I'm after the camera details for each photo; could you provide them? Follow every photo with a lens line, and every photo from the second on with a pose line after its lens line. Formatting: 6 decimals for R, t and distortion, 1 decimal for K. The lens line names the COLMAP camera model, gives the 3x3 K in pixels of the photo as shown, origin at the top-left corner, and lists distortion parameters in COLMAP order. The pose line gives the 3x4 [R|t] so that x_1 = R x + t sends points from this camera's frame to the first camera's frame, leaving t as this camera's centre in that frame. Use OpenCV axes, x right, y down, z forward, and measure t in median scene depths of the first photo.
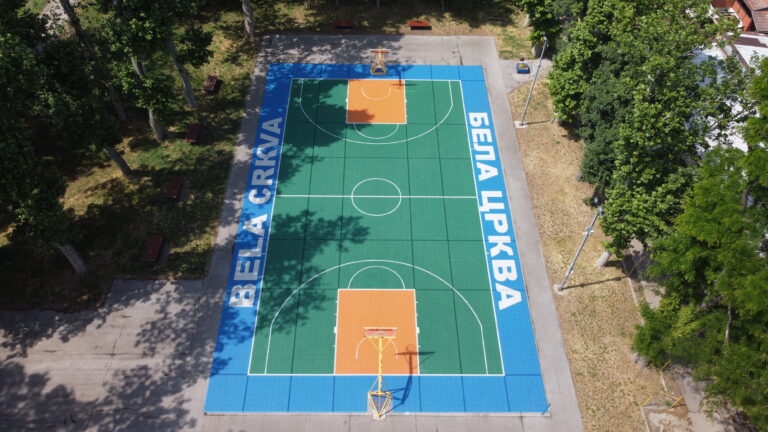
lens RADIAL K [[580.9, 0, 379.2], [0, 580.9, 208.0], [0, 0, 1]] dist [-0.002607, -0.006023]
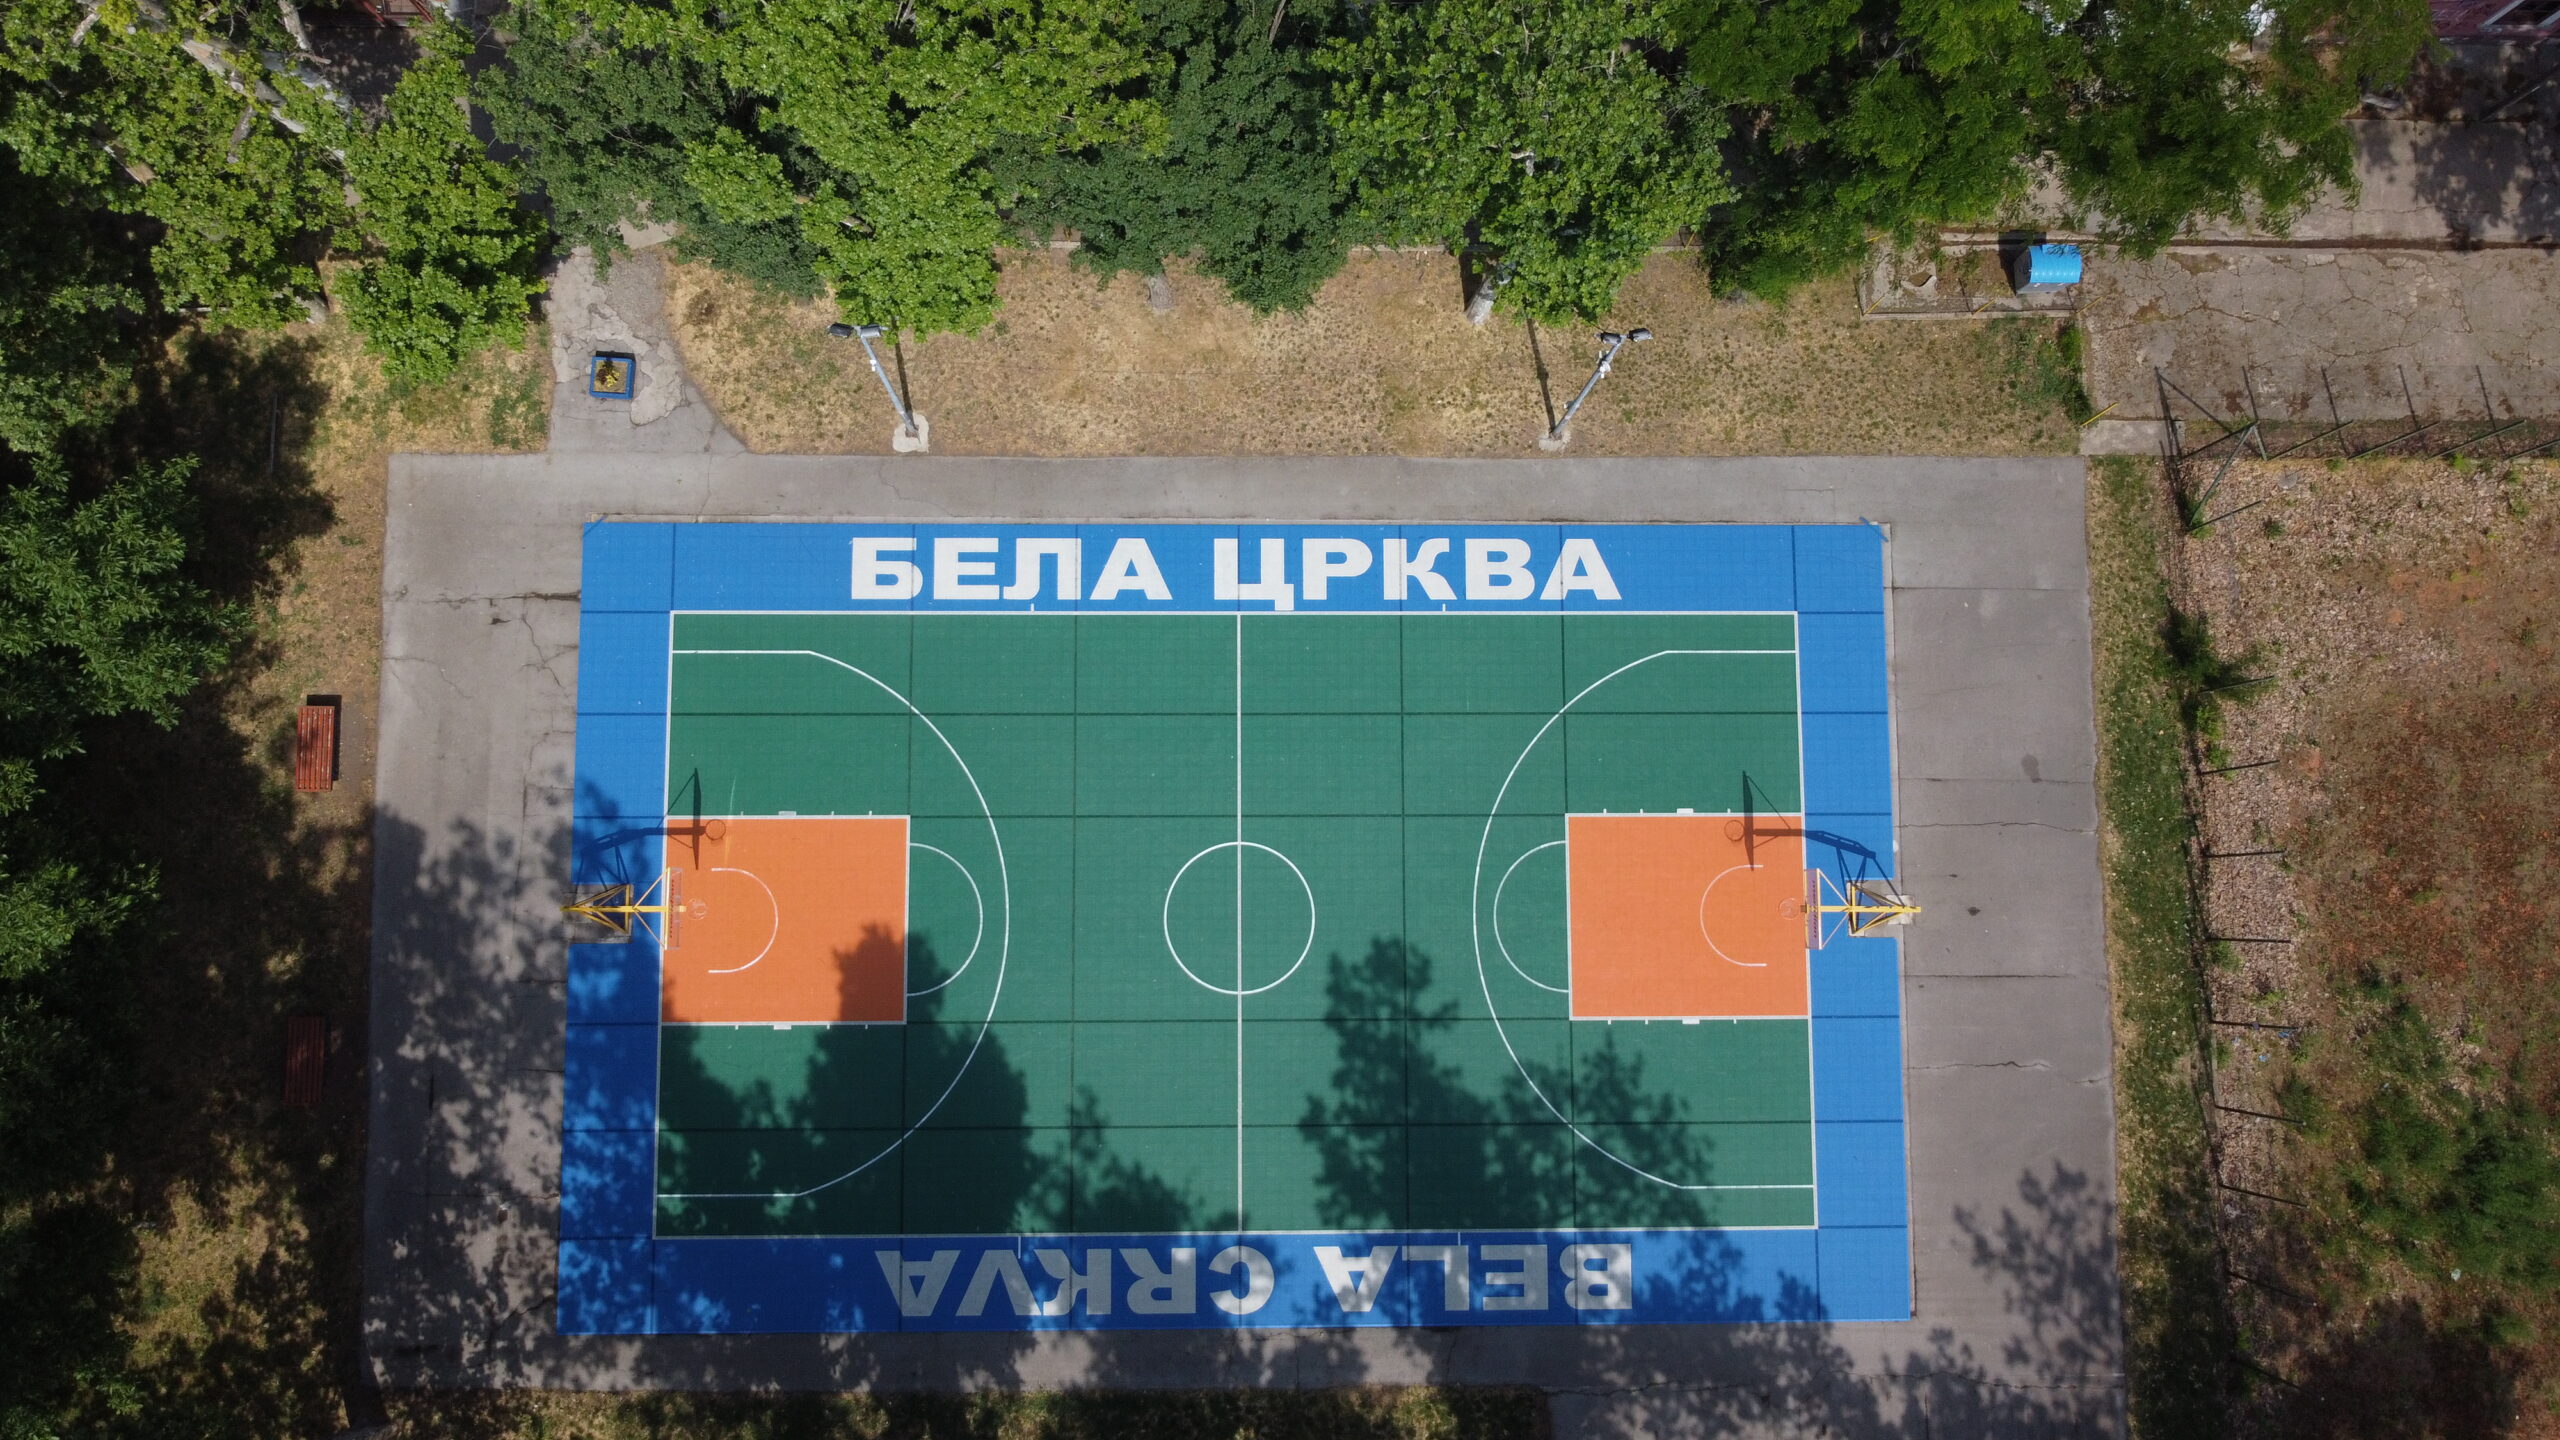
lens RADIAL K [[1936.3, 0, 1272.5], [0, 1936.3, 715.5], [0, 0, 1]] dist [-0.002607, -0.006023]
pose [[0.000877, -0.996870, 0.079057, 0.024157], [0.749666, 0.052976, 0.659693, -0.776185], [-0.661816, 0.058688, 0.747366, 0.170210]]
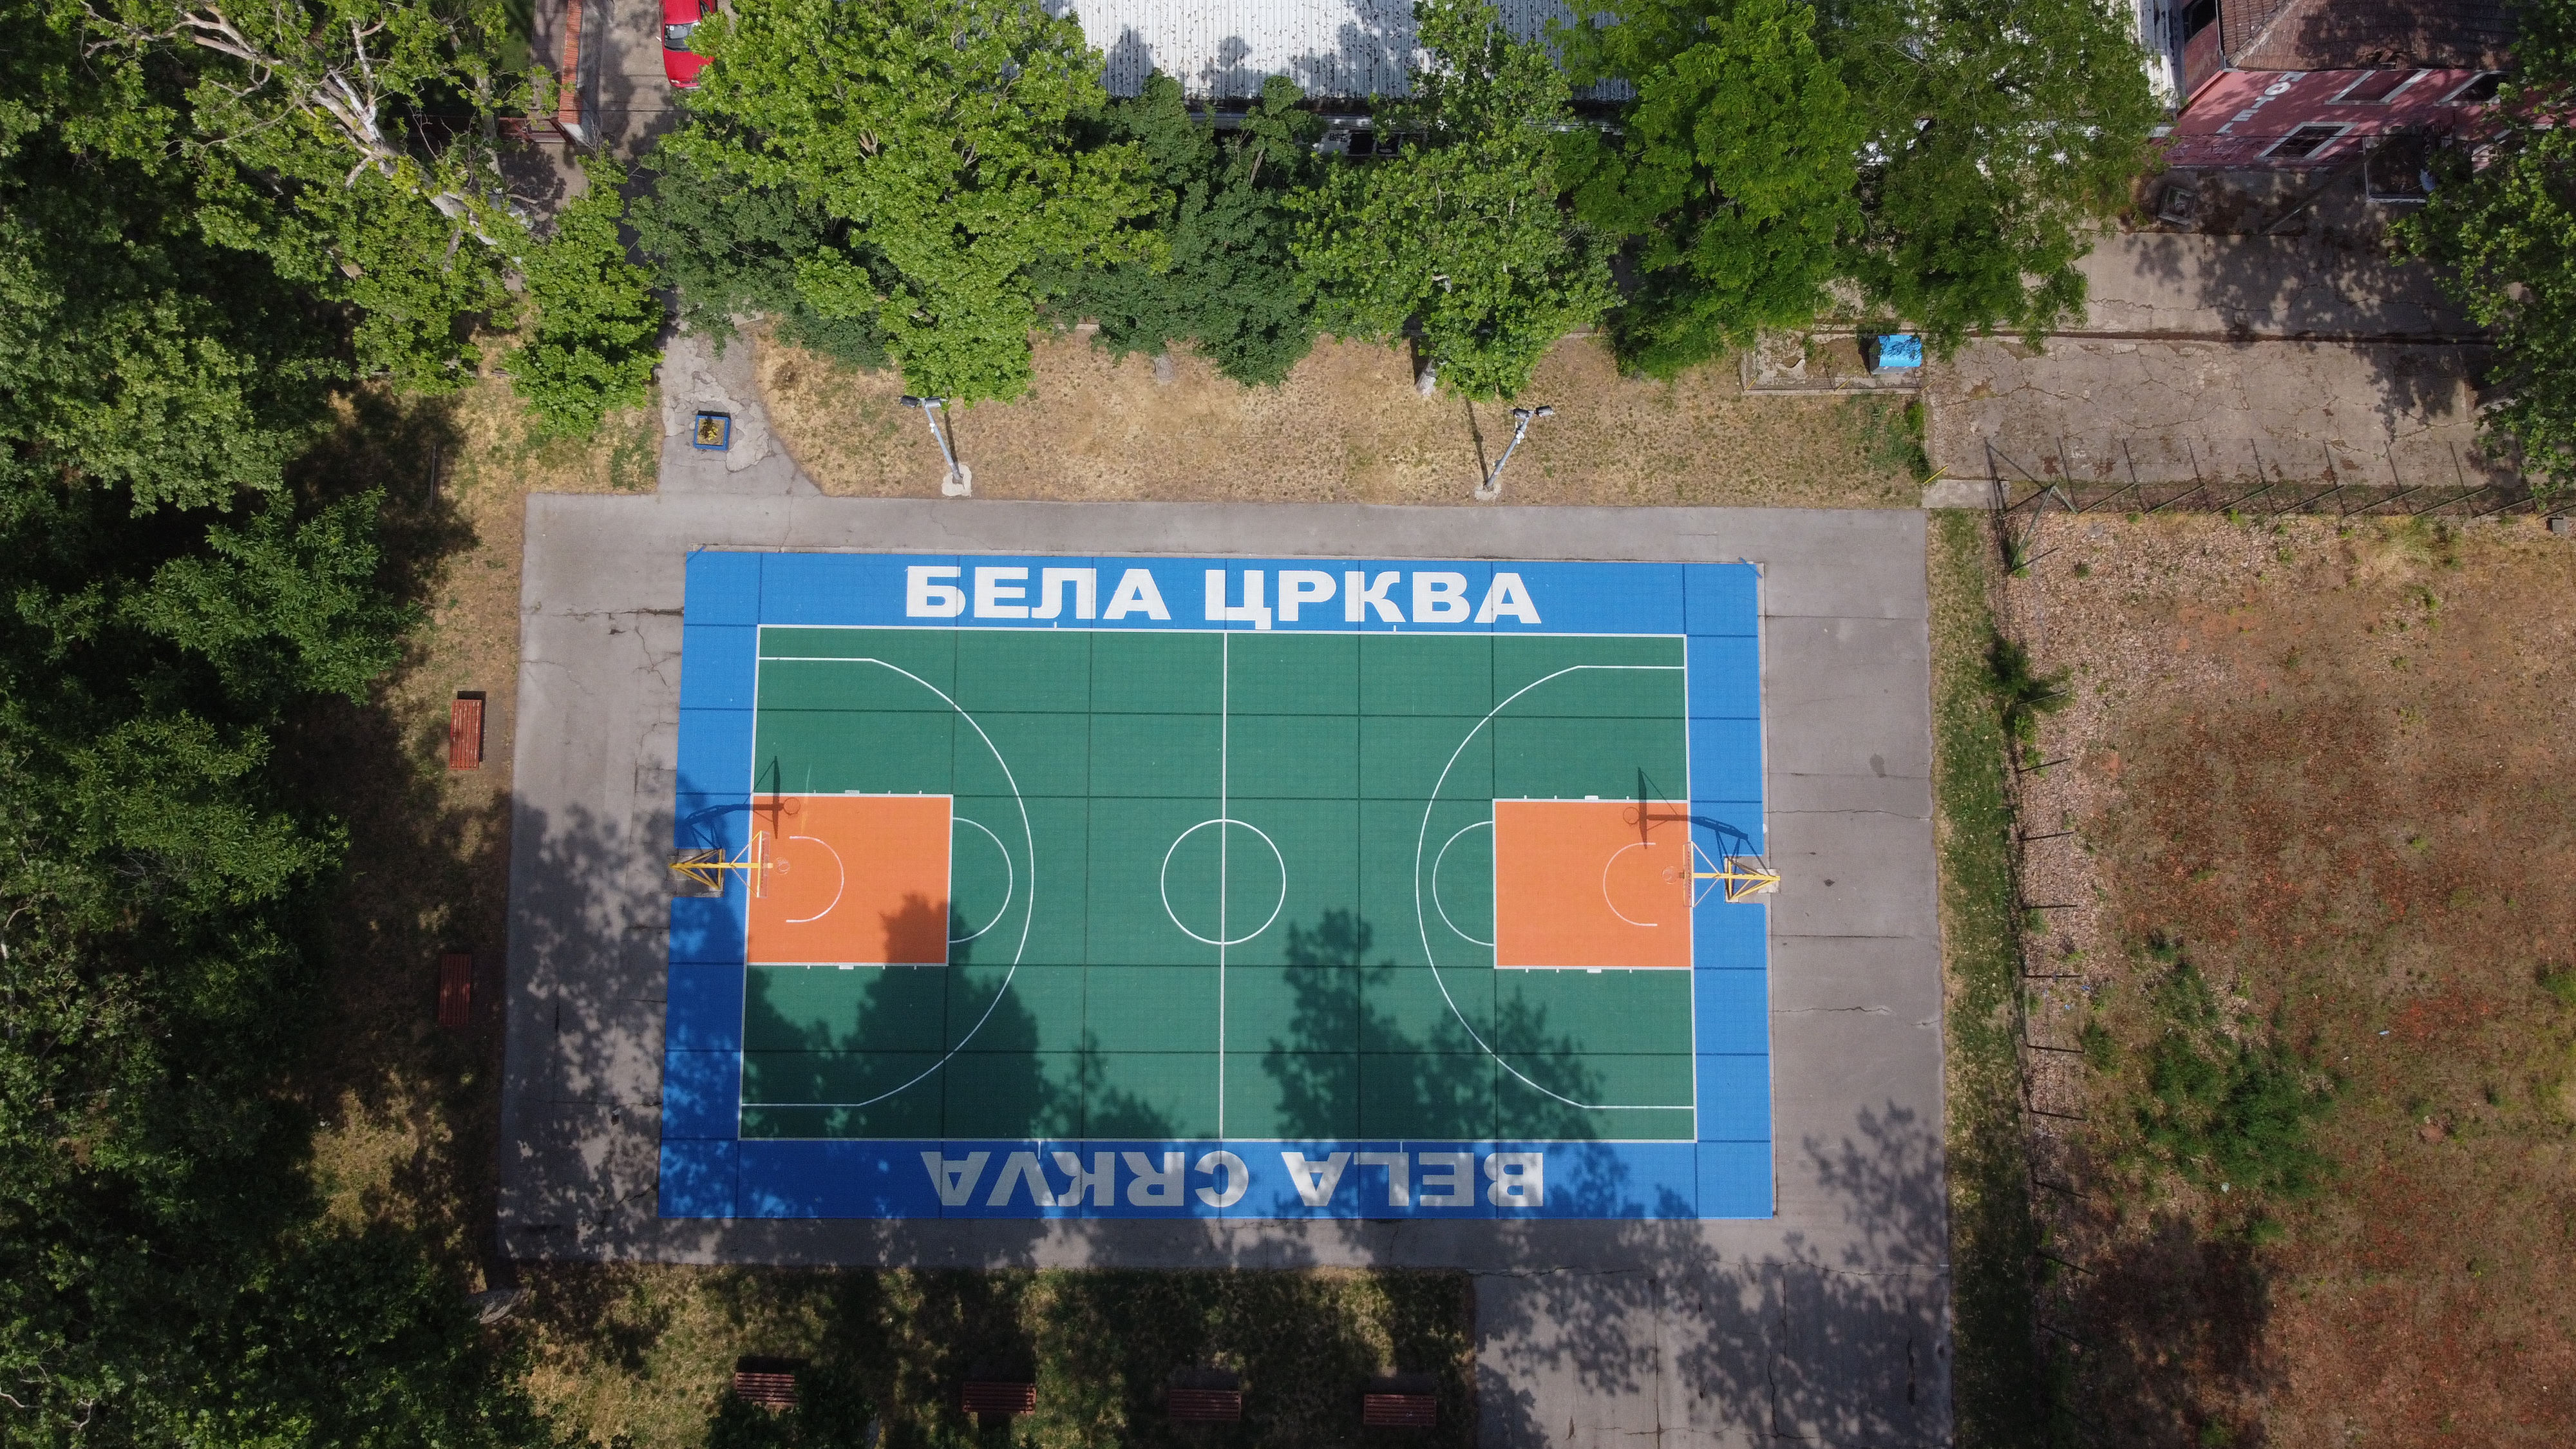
lens RADIAL K [[1948.4, 0, 1280.3], [0, 1948.4, 709.0], [0, 0, 1]] dist [-0.002607, -0.006023]
pose [[0.010559, -0.994834, 0.100965, -0.022157], [0.747628, 0.074906, 0.659880, -0.931535], [-0.664033, 0.068517, 0.744557, -0.032474]]
